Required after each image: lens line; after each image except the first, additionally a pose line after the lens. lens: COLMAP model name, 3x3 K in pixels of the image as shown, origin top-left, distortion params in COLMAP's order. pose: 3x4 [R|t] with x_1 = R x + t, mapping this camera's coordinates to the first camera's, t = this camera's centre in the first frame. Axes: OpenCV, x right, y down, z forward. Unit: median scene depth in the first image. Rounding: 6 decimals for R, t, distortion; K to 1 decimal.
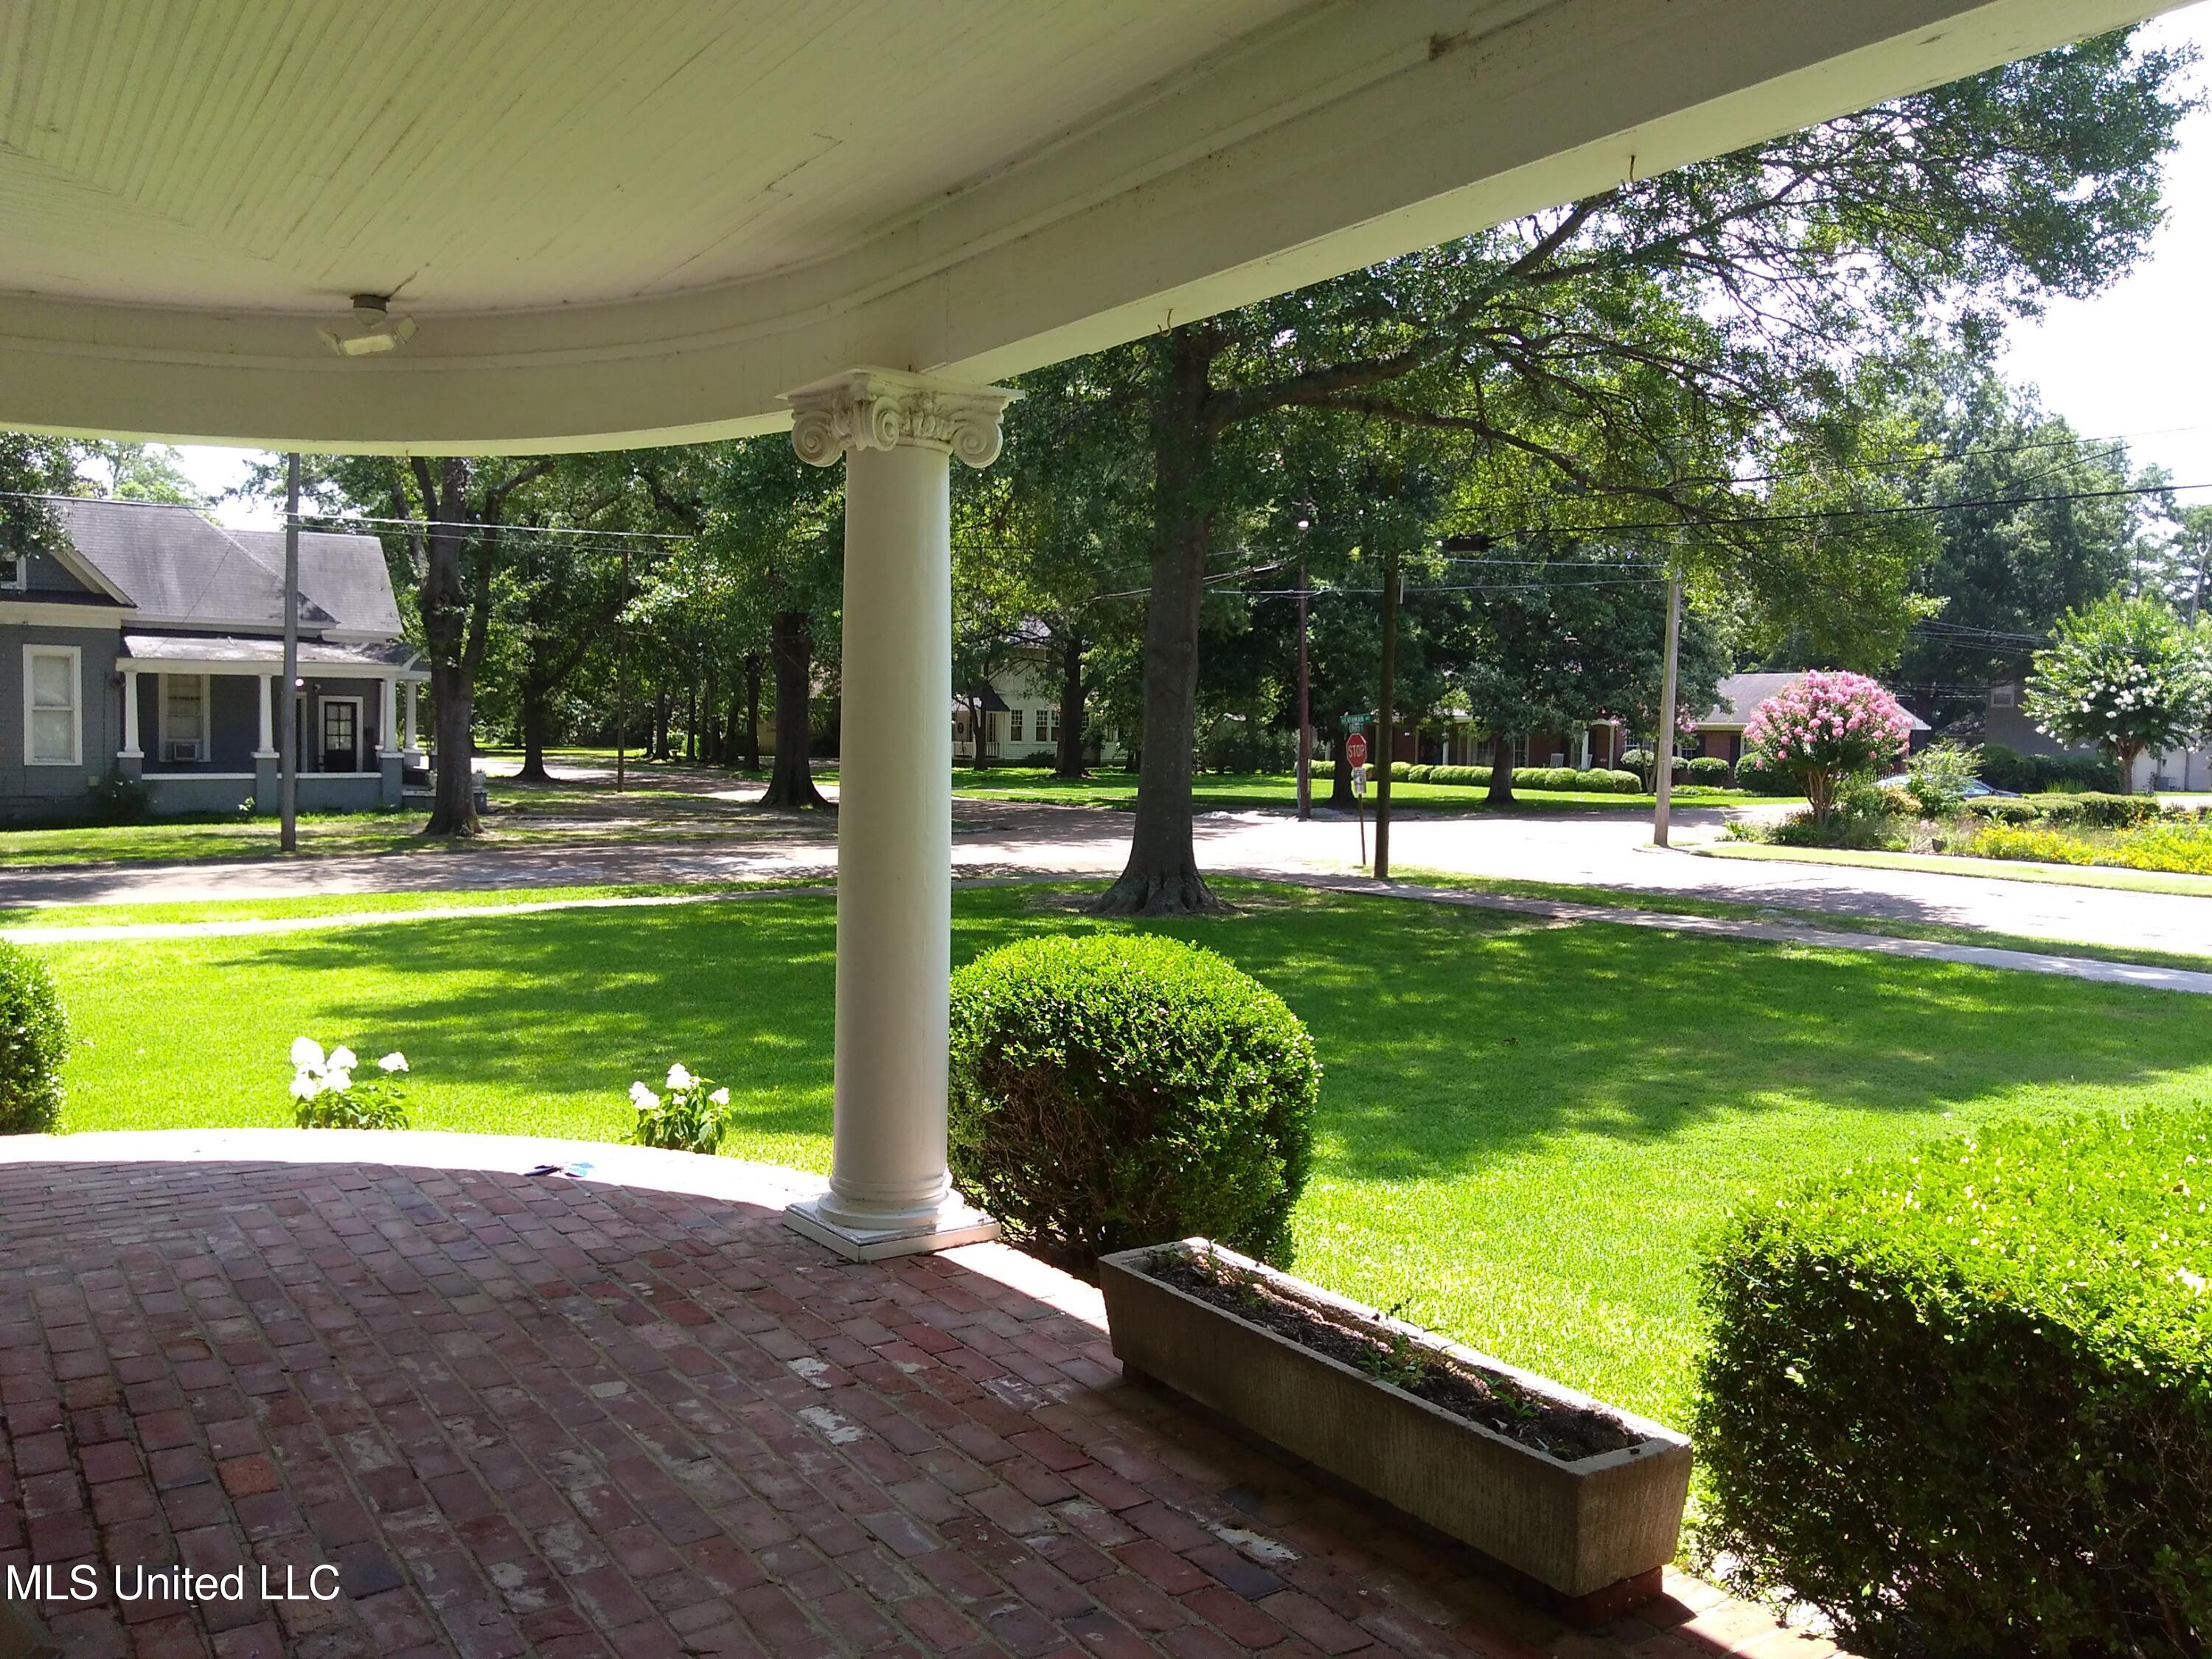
lens RADIAL K [[1766.2, 0, 1153.6], [0, 1766.2, 807.8], [0, 0, 1]] dist [0.029628, -0.006833]
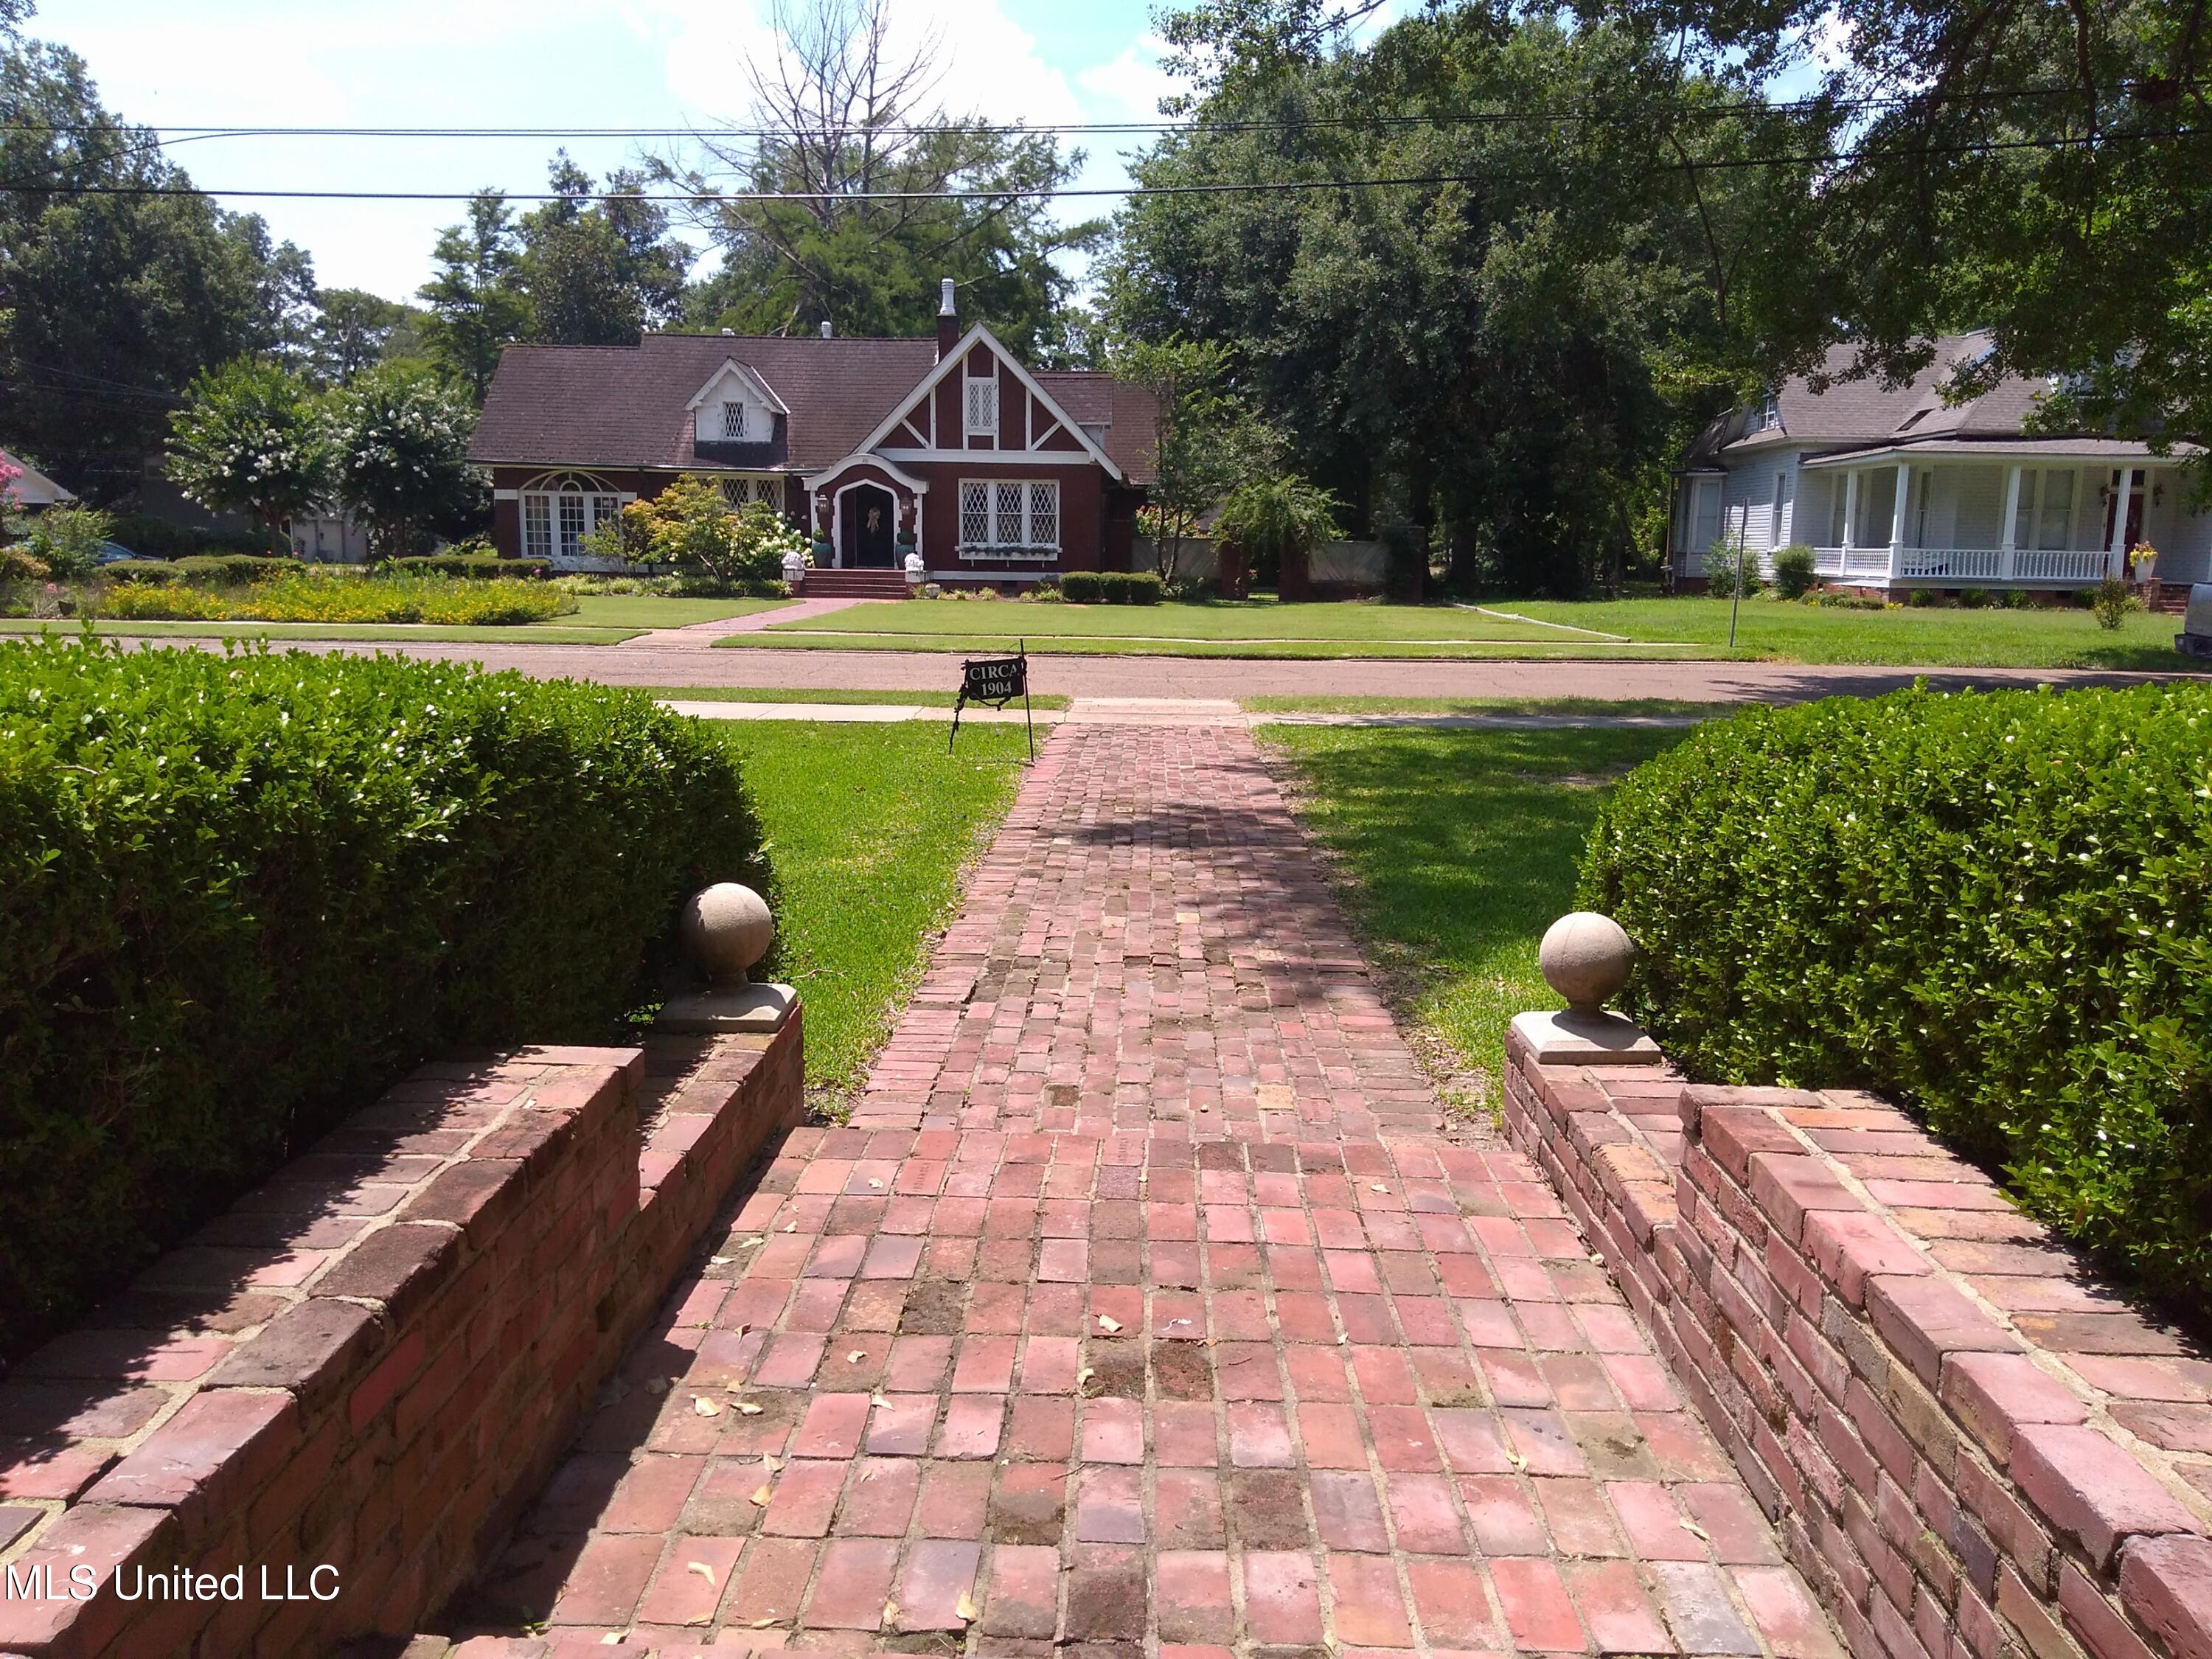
lens RADIAL K [[1725.3, 0, 1106.0], [0, 1725.3, 829.5], [0, 0, 1]] dist [0.098179, -0.155280]
pose [[0.604403, -0.140704, 0.784155, 0.032650], [0.036339, 0.988125, 0.149293, 0.014944], [-0.795850, -0.061738, 0.602339, 0.015293]]
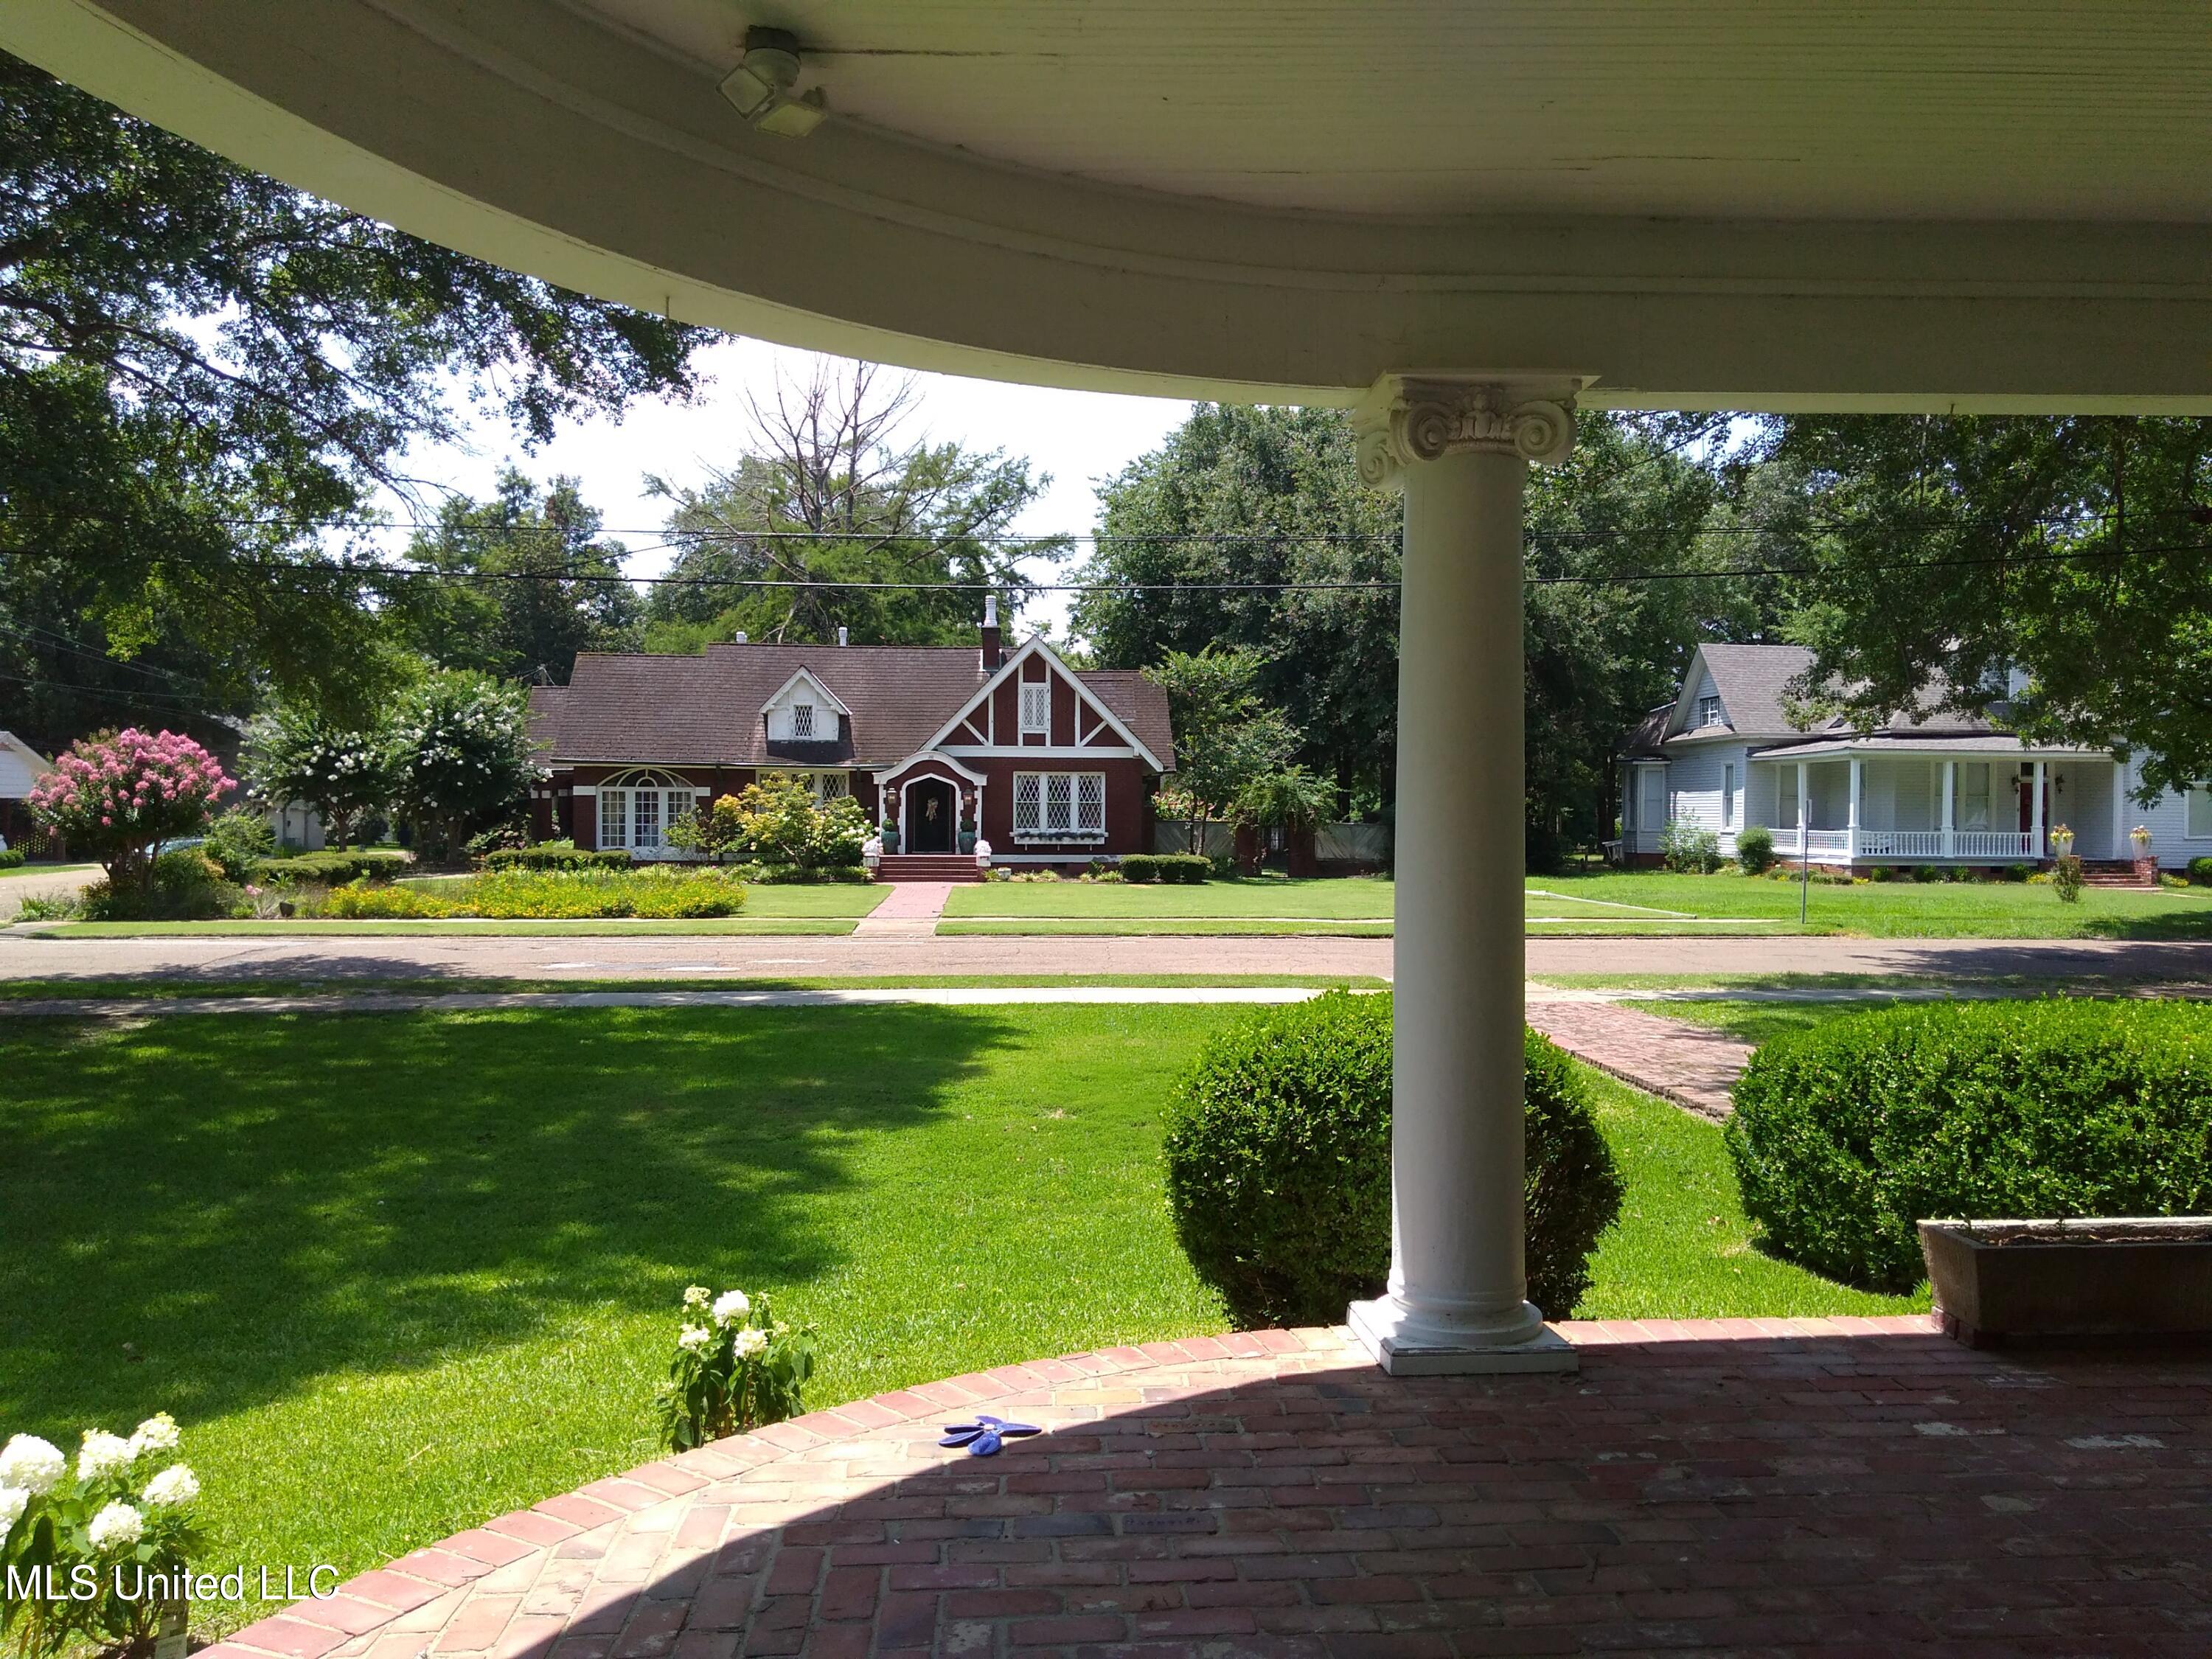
lens RADIAL K [[1721.5, 0, 1106.0], [0, 1721.5, 829.5], [0, 0, 1]] dist [0.095337, -0.113540]
pose [[0.524559, -0.025689, 0.850987, -0.116567], [0.045966, 0.998941, 0.001821, -0.003200], [-0.850132, 0.038161, 0.525184, 0.082052]]
